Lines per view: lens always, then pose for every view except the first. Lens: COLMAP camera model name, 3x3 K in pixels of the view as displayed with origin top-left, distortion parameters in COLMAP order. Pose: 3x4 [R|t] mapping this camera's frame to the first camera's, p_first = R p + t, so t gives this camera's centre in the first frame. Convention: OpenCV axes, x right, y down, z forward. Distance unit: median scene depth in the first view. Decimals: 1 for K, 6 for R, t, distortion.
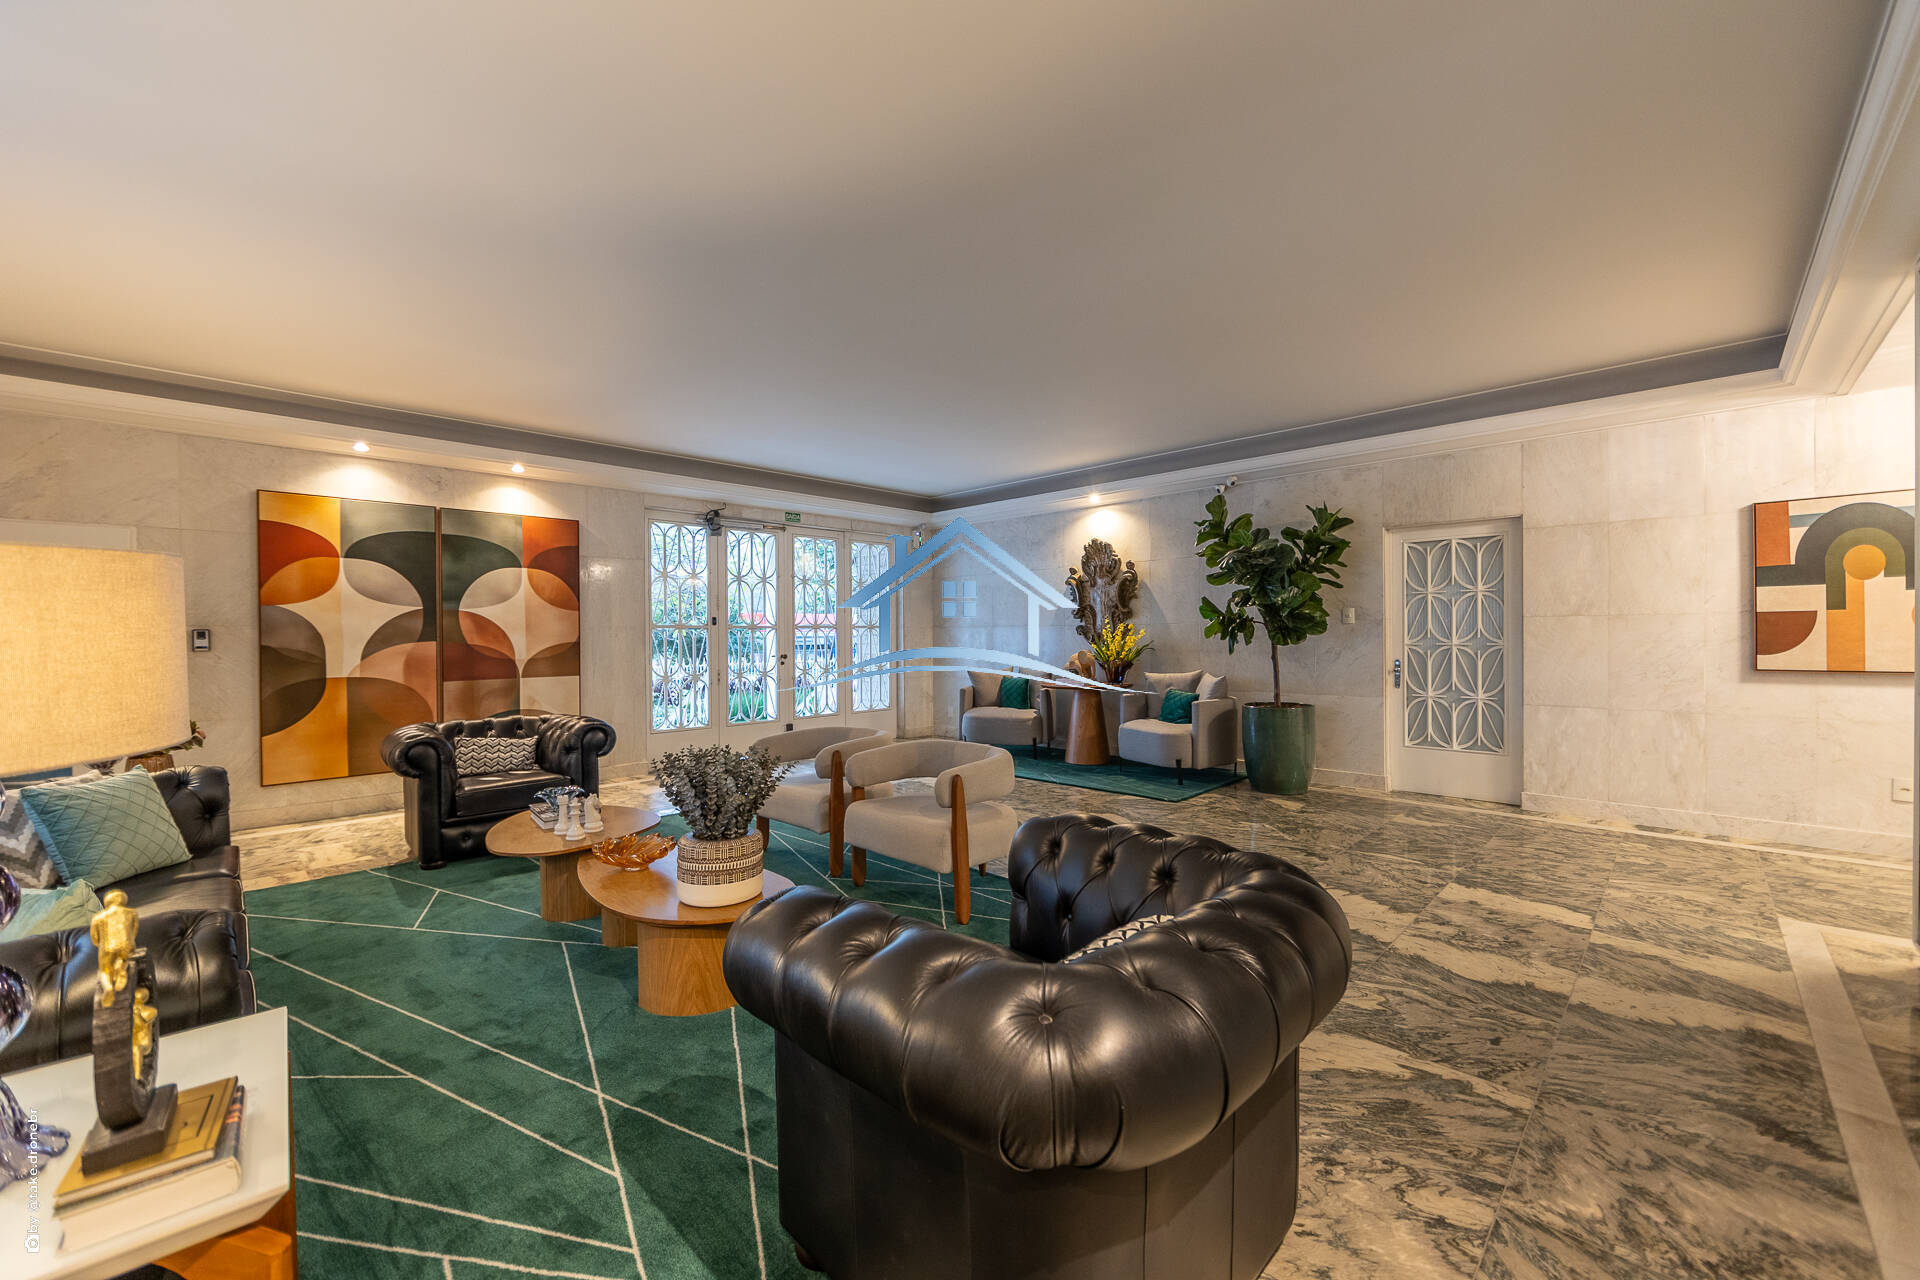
lens RADIAL K [[755.5, 0, 958.6], [0, 755.5, 643.1], [0, 0, 1]] dist [-0.004243, -0.001041]
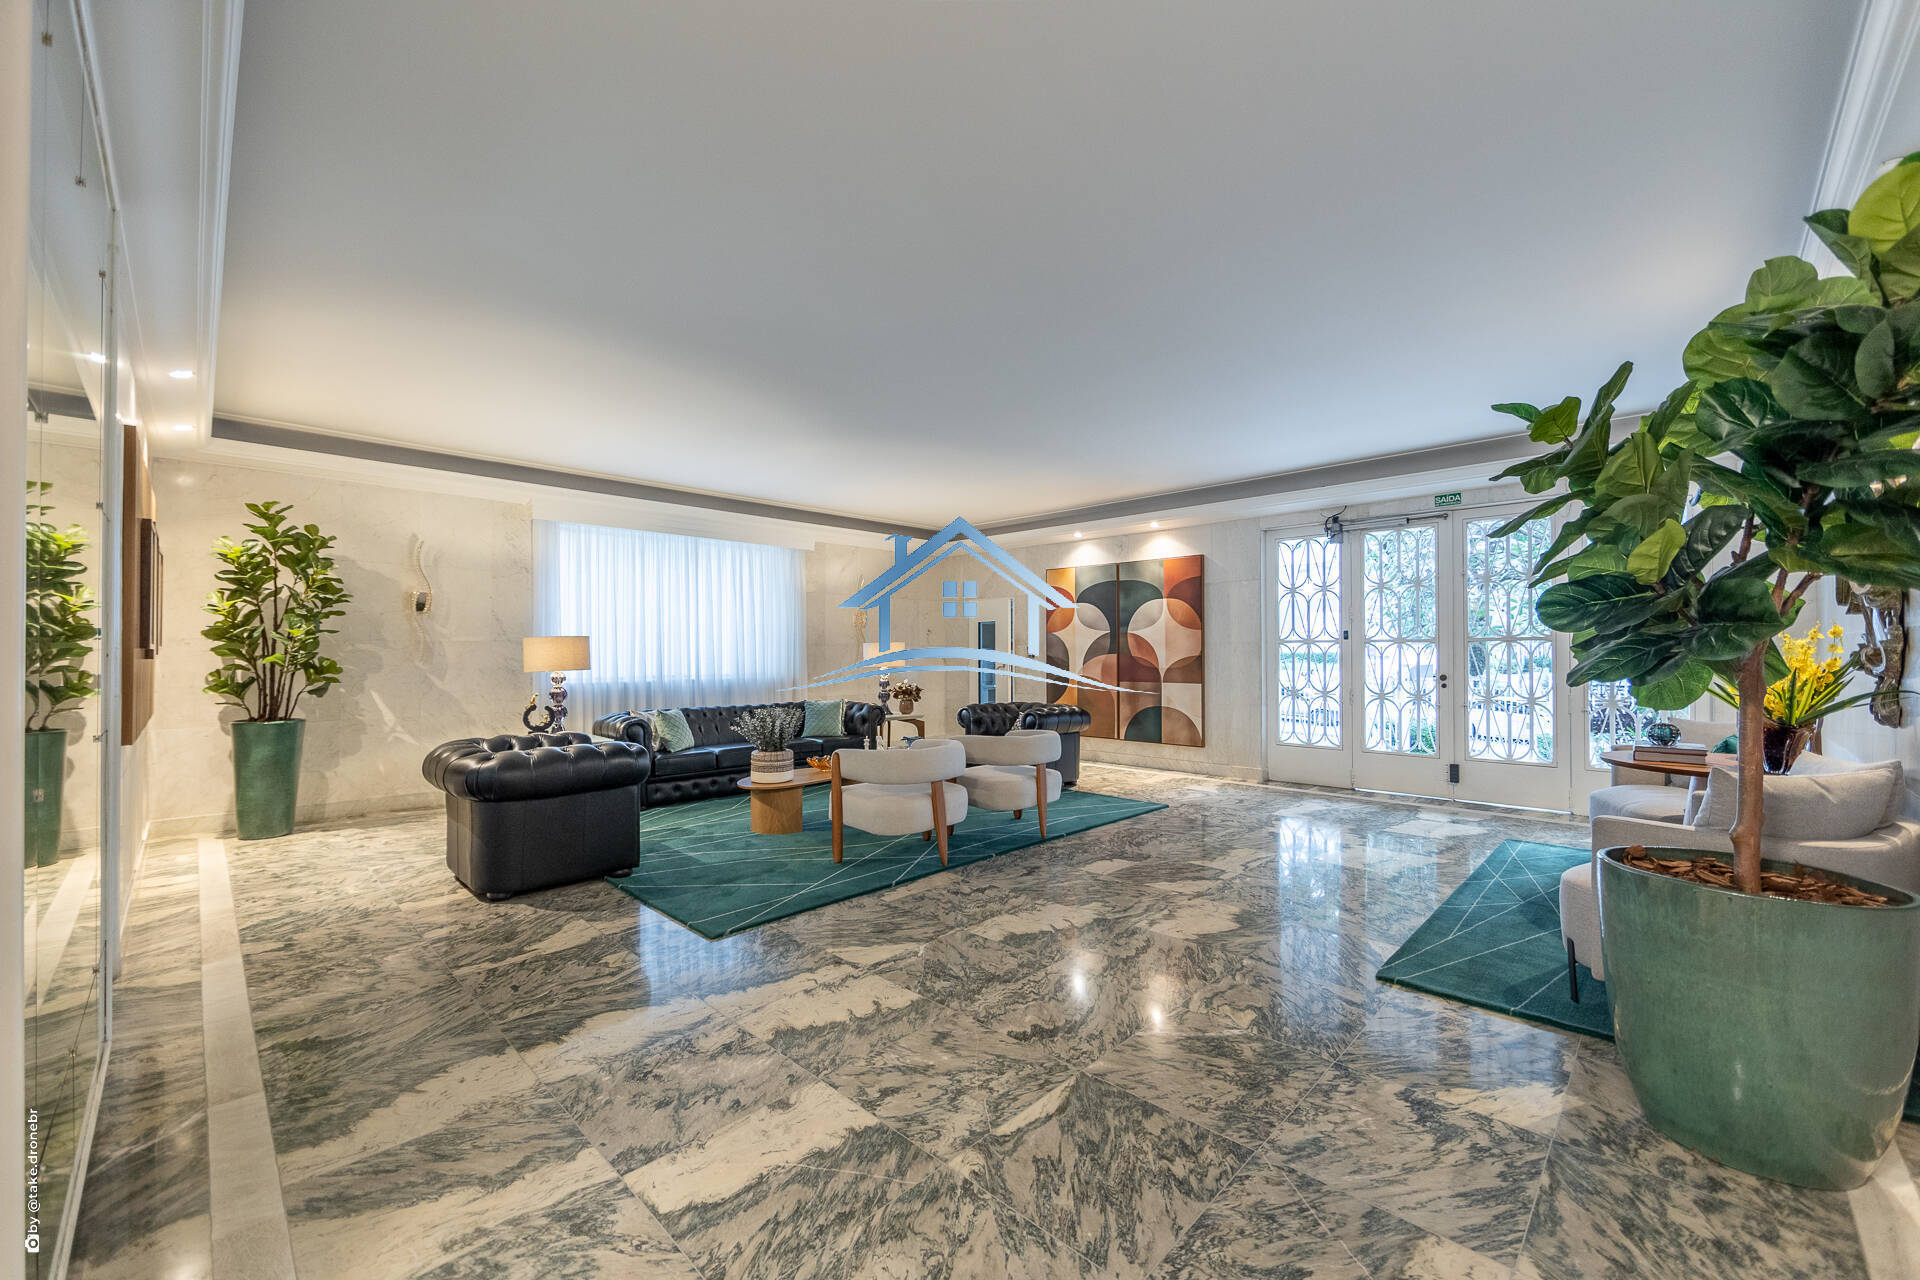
lens RADIAL K [[755.5, 0, 958.6], [0, 755.5, 640.0], [0, 0, 1]] dist [-0.004243, -0.001041]
pose [[-0.002319, -0.009820, -0.999949, 1.180301], [-0.011288, 0.999888, -0.009793, -0.017569], [0.999934, 0.011265, -0.002430, 1.045193]]
